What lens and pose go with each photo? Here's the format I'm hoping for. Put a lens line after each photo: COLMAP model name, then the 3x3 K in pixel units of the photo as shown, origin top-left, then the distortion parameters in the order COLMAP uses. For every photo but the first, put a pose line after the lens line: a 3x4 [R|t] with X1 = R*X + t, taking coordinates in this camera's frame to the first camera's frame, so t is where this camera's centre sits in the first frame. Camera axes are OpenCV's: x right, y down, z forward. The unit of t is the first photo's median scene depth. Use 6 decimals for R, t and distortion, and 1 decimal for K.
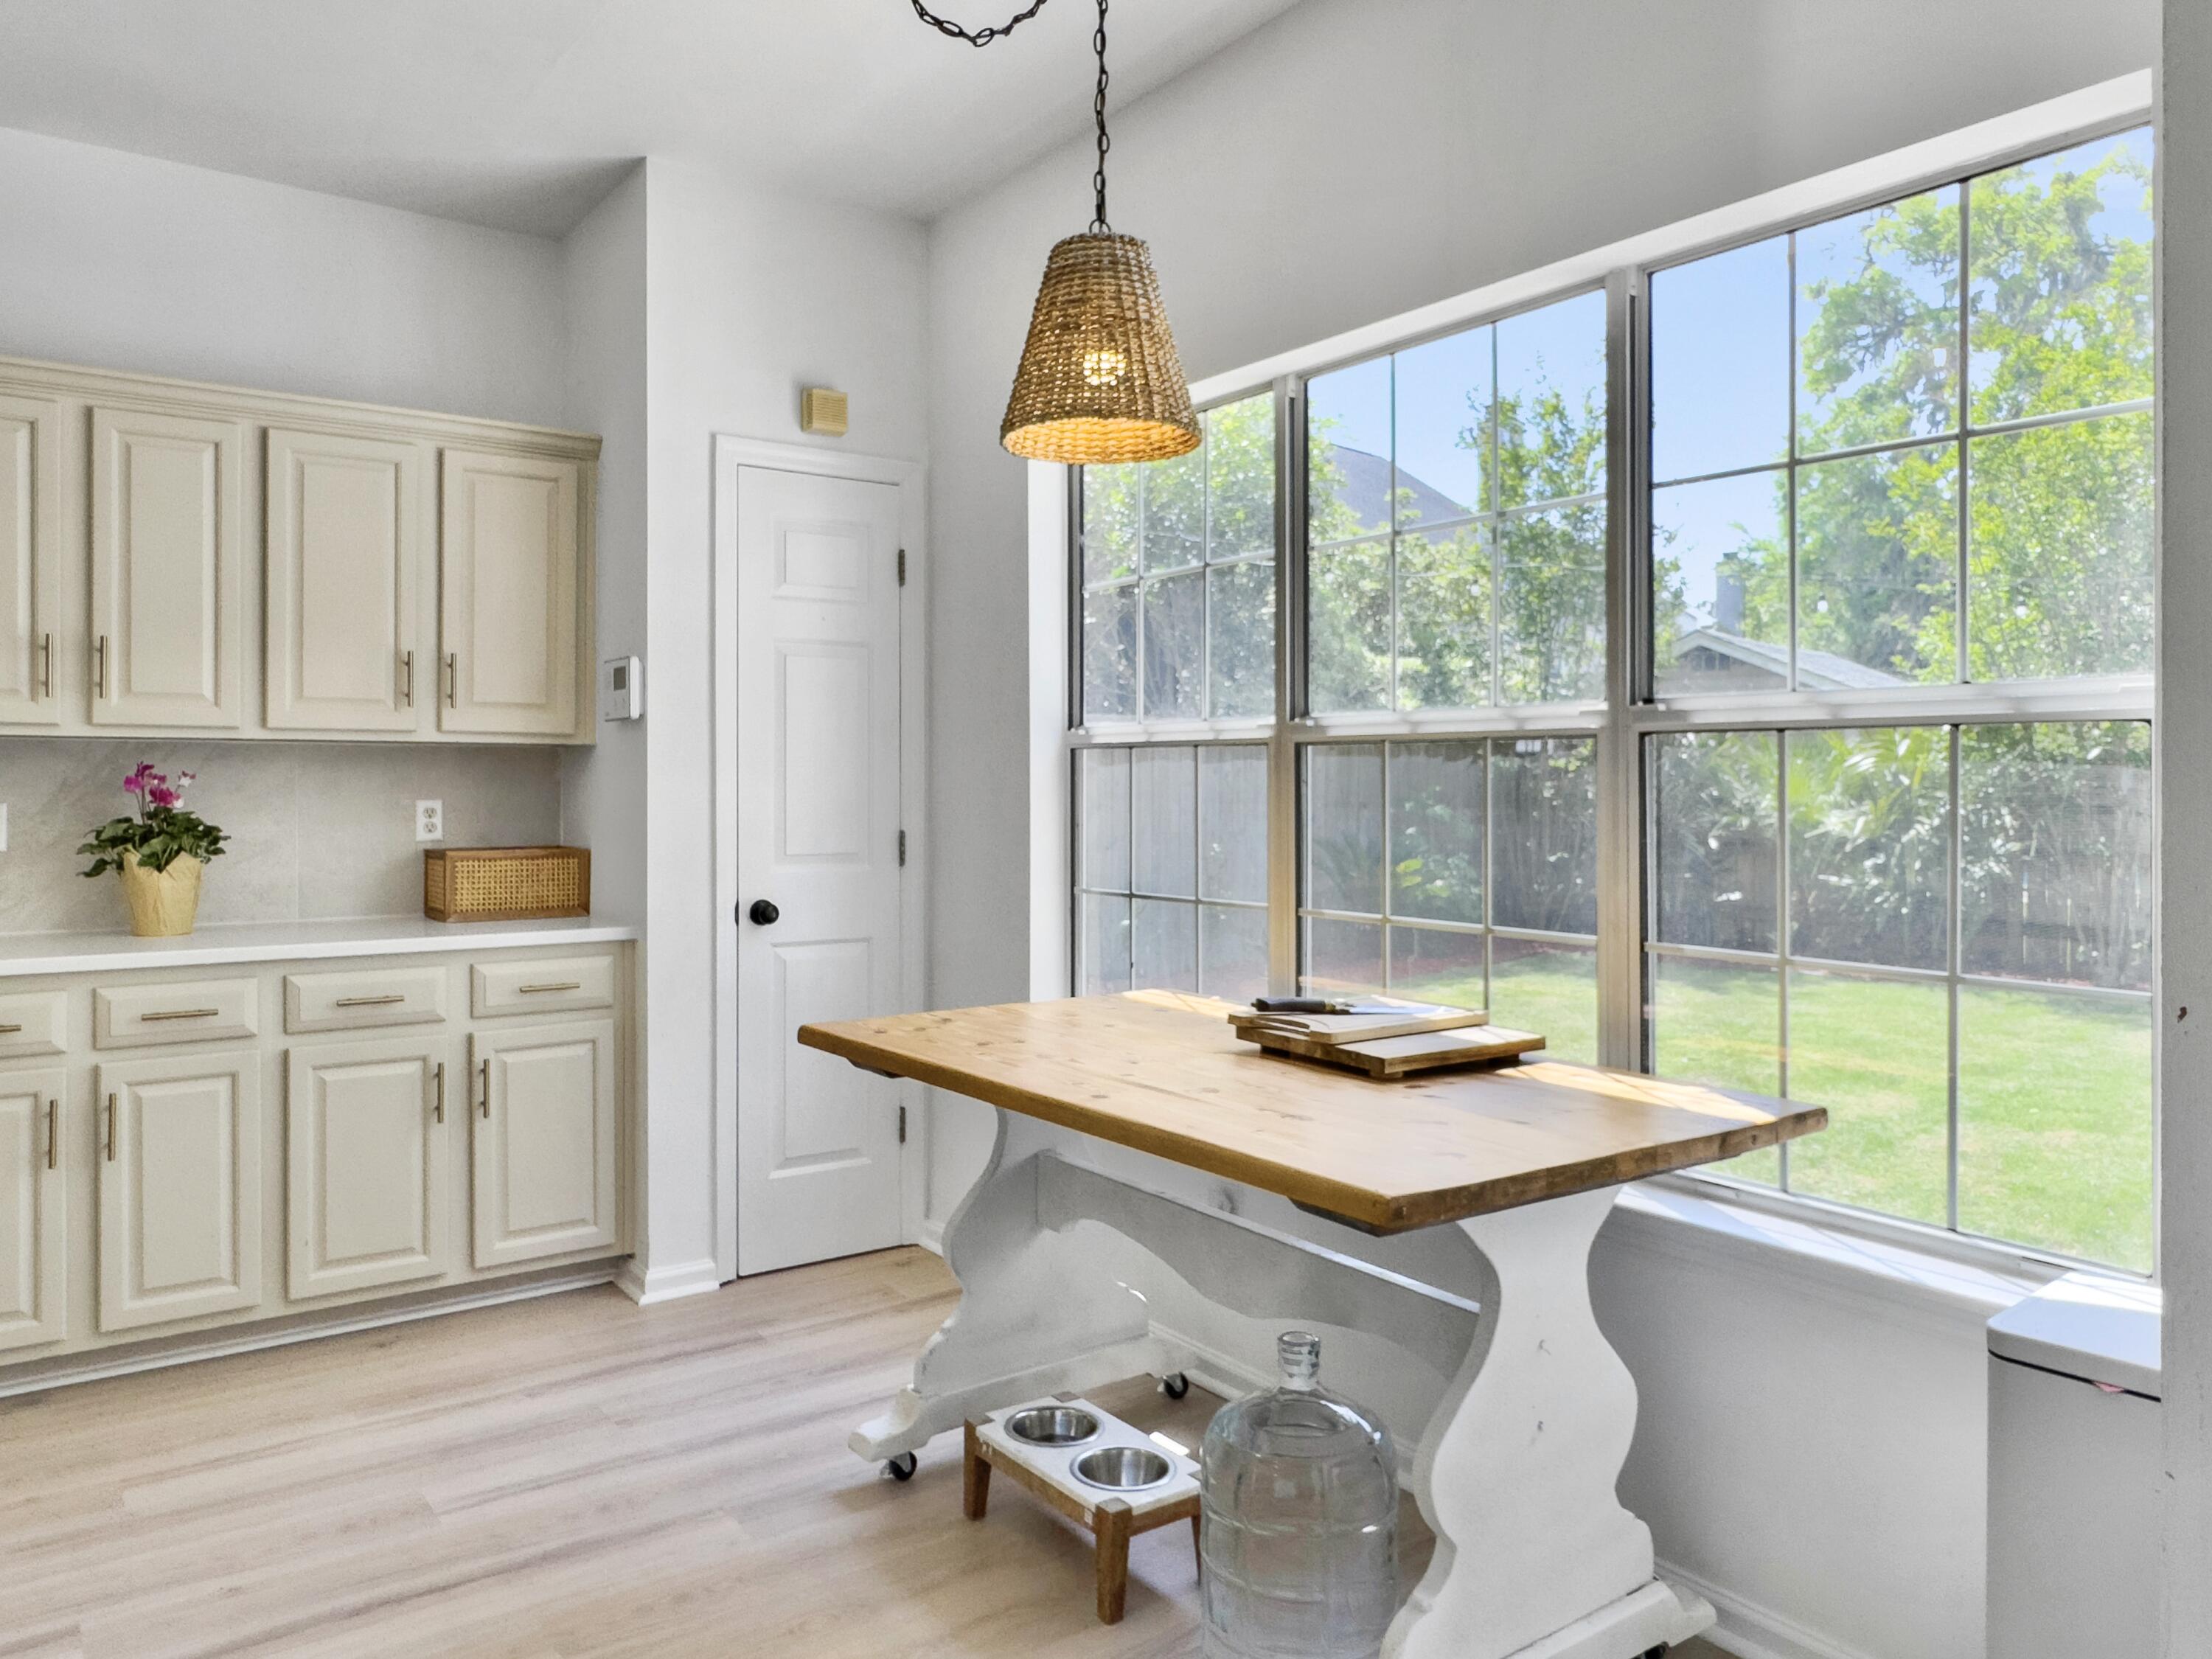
lens RADIAL K [[1517.8, 0, 1087.3], [0, 1517.8, 787.2], [0, 0, 1]] dist [0.006344, -0.005970]
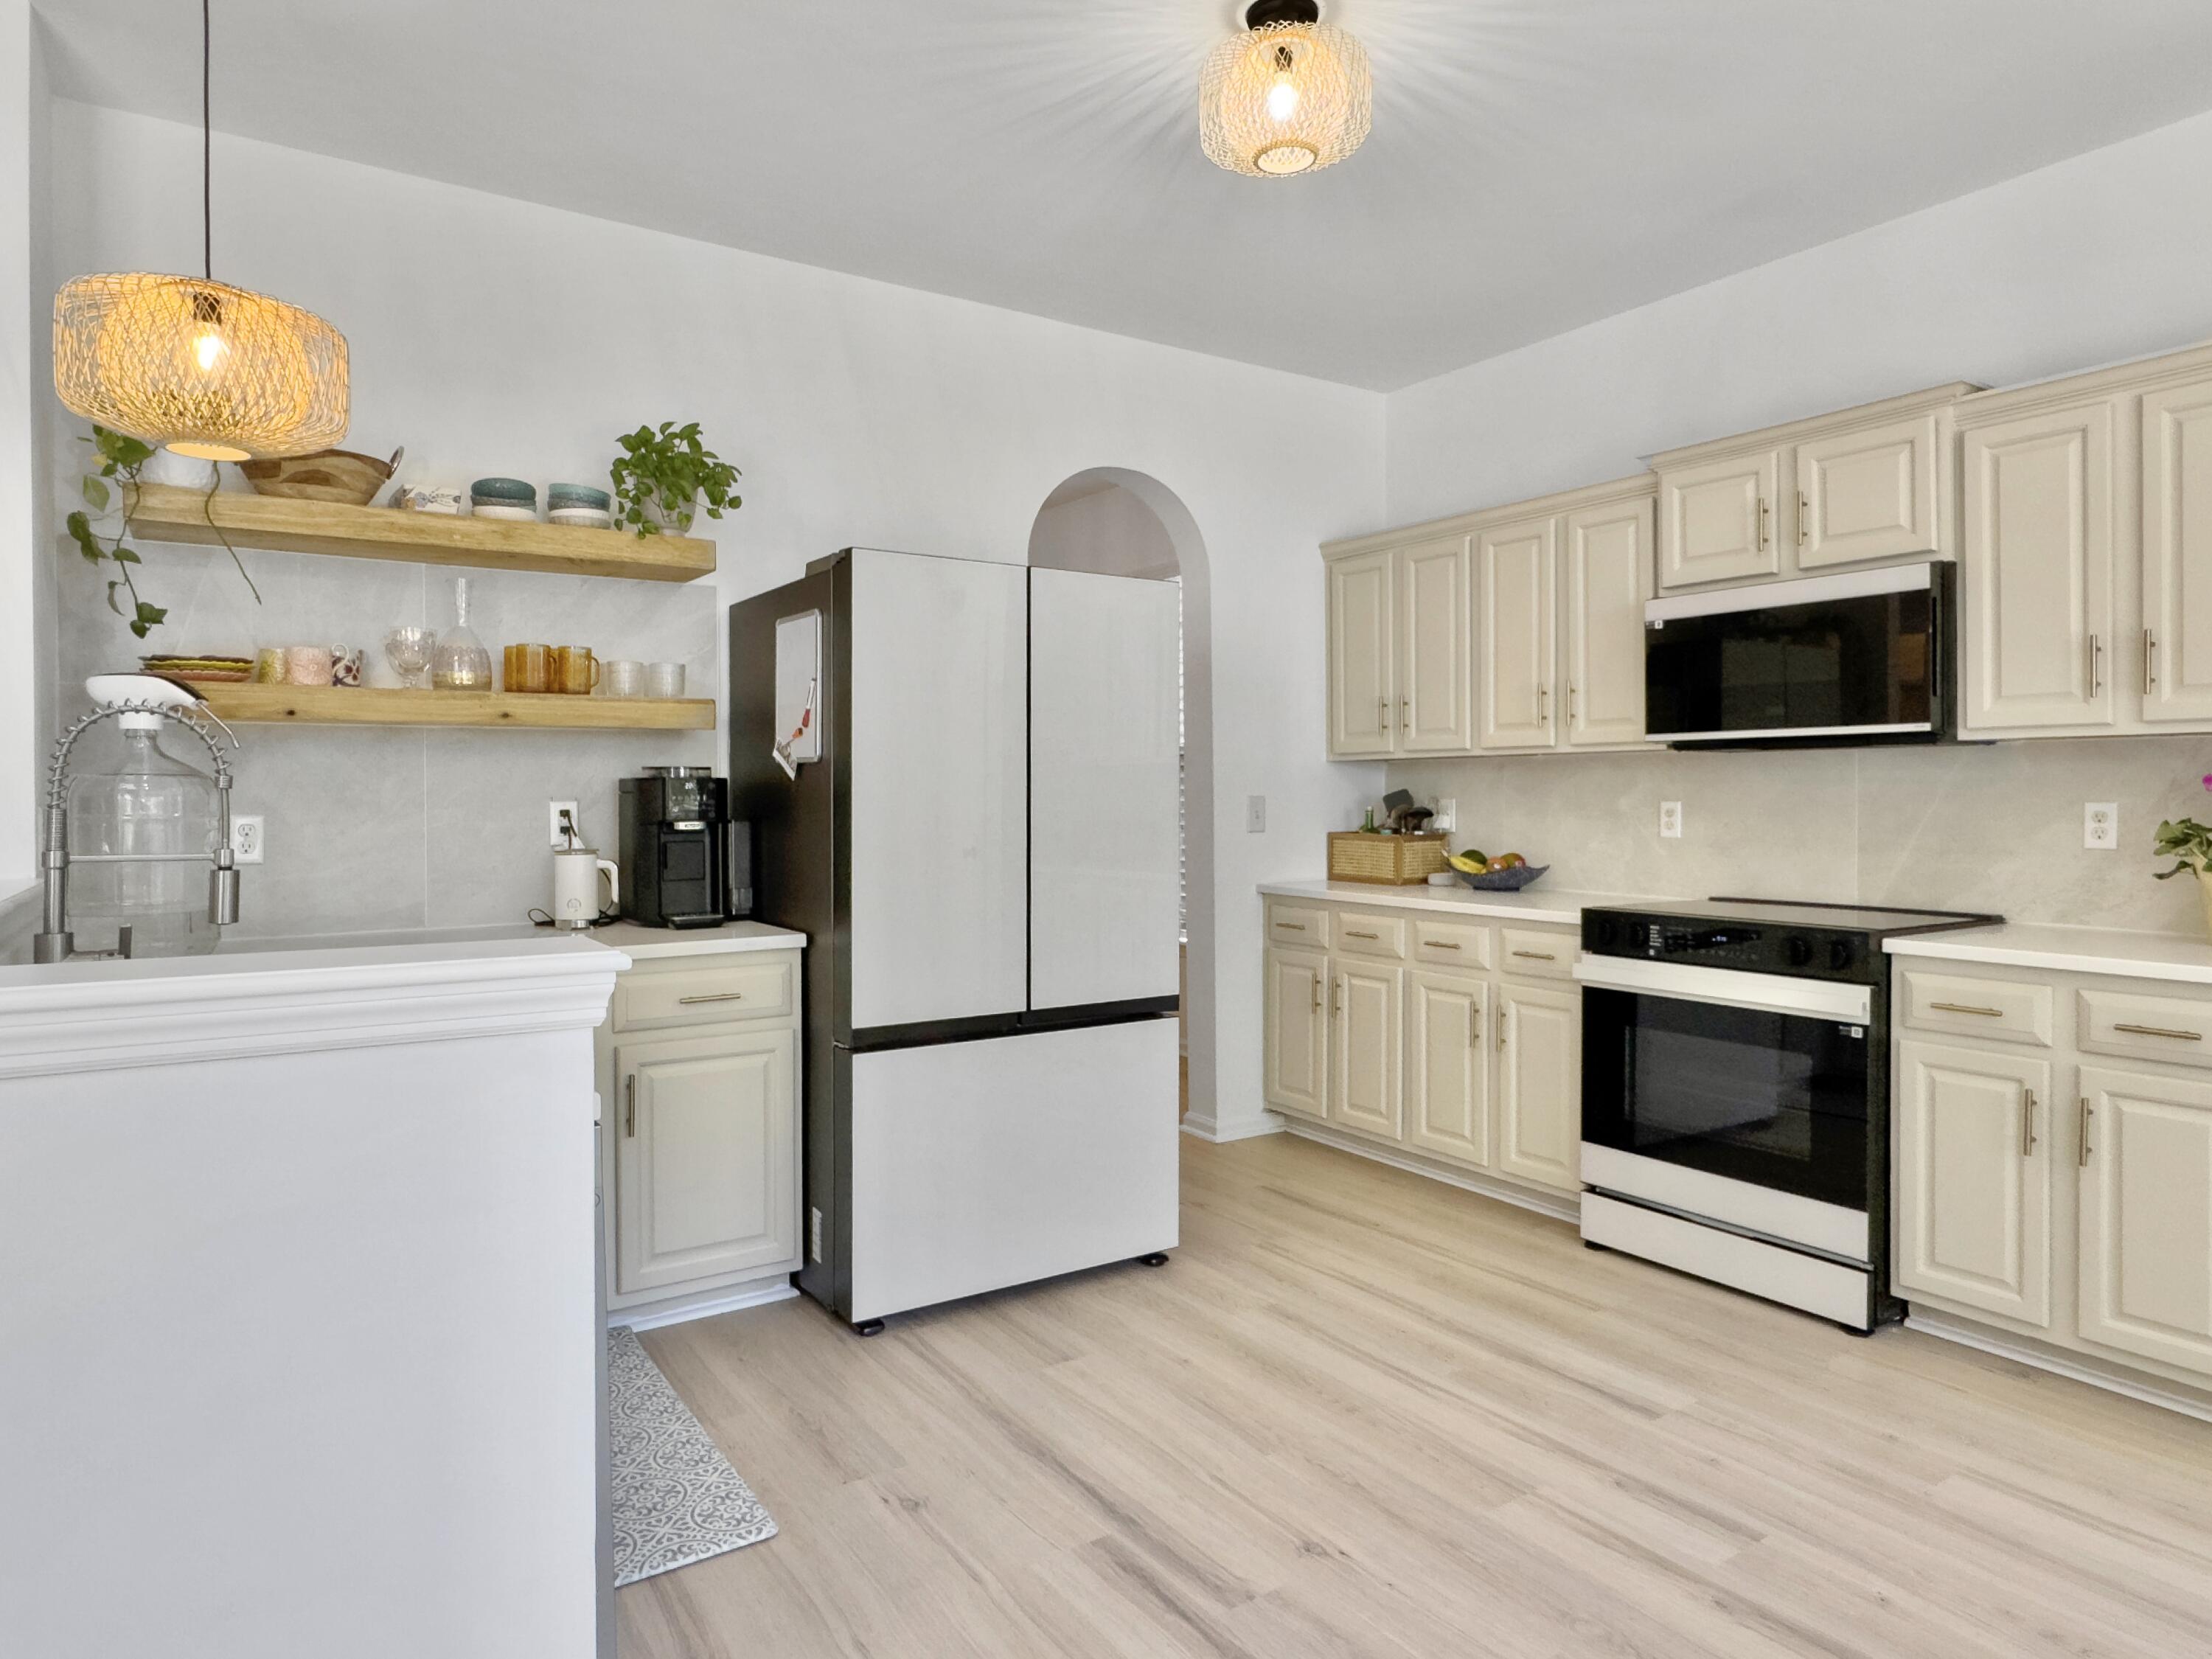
lens RADIAL K [[1331.9, 0, 1110.8], [0, 1331.9, 796.9], [0, 0, 1]] dist [-0.006403, 0.005818]
pose [[-0.037250, 0.002991, -0.999301, 0.215887], [0.004229, 0.999987, 0.002836, 0.001582], [0.999297, -0.004121, -0.037262, 0.363306]]
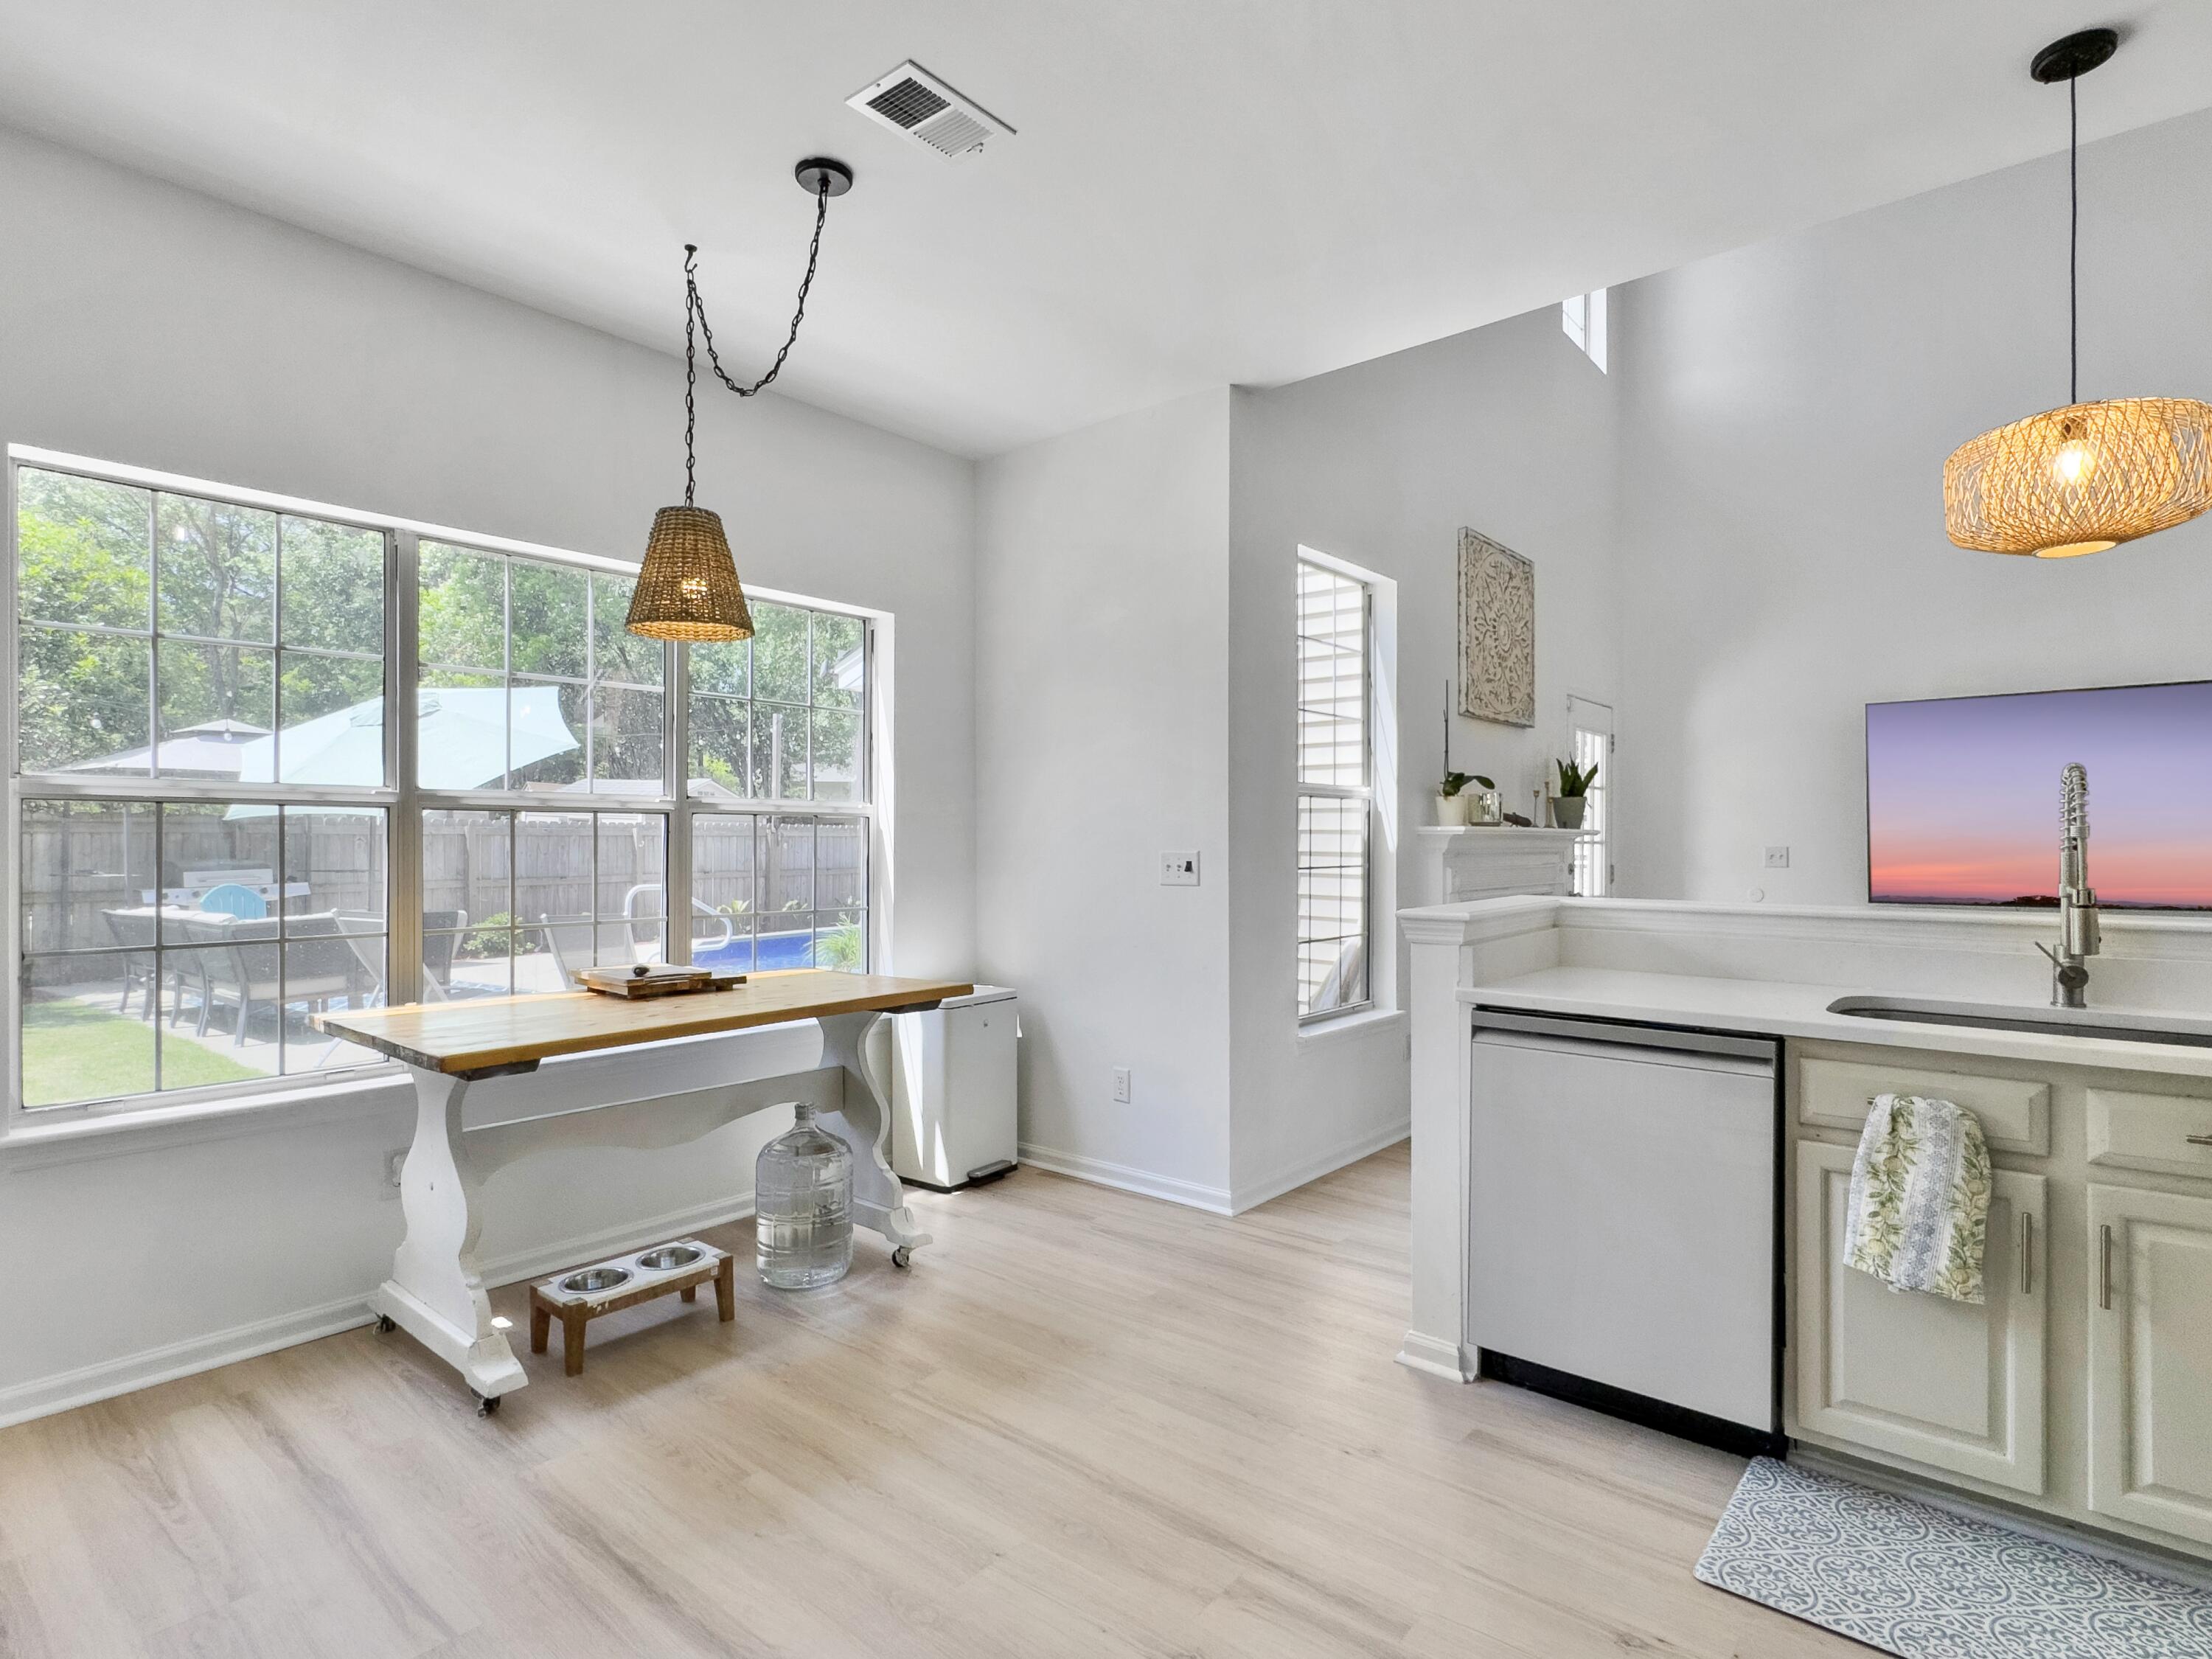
lens RADIAL K [[1132.9, 0, 1119.8], [0, 1132.9, 846.1], [0, 0, 1]] dist [-0.002470, -0.000555]
pose [[-0.248979, -0.008634, 0.968470, -0.890020], [-0.000547, 0.999961, 0.008774, -0.002836], [-0.968509, 0.001655, -0.248974, 0.587272]]
